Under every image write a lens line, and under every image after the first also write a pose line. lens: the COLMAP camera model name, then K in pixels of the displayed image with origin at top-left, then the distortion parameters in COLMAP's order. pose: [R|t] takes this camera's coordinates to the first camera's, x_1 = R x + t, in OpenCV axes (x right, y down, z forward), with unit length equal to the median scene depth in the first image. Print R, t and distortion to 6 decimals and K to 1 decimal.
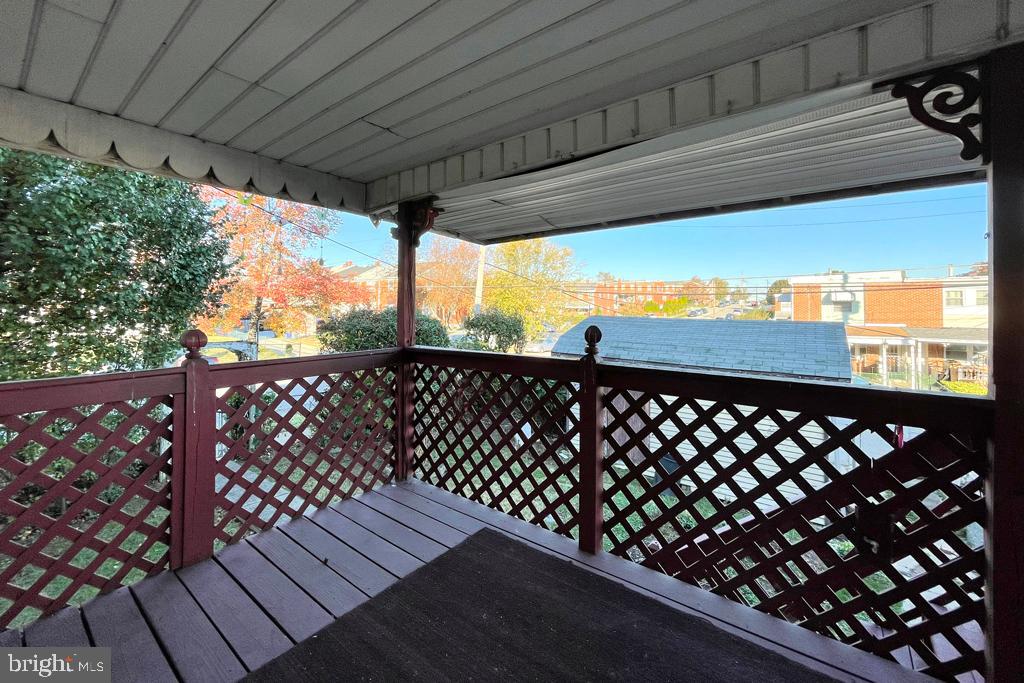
lens RADIAL K [[404.0, 0, 505.5], [0, 404.0, 302.8], [0, 0, 1]] dist [0.001881, 0.000307]
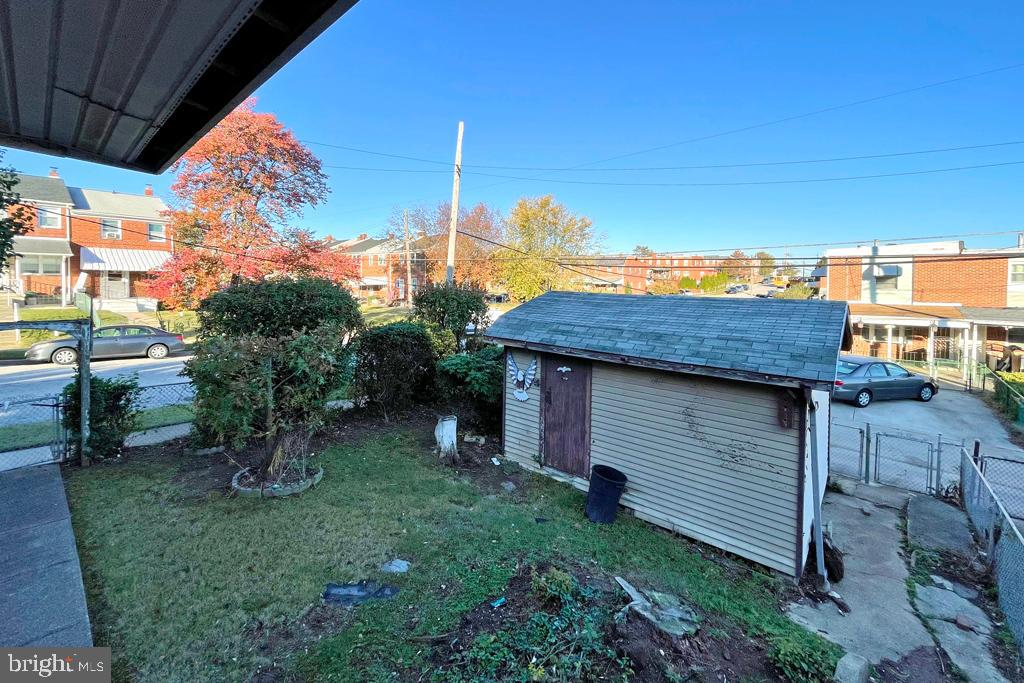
lens RADIAL K [[419.6, 0, 509.6], [0, 419.6, 290.6], [0, 0, 1]] dist [0.000523, -0.000484]
pose [[0.998495, 0.004545, -0.054660, 0.097862], [-0.002918, 0.999552, 0.029799, 0.002563], [0.054771, -0.029595, 0.998060, 0.073032]]
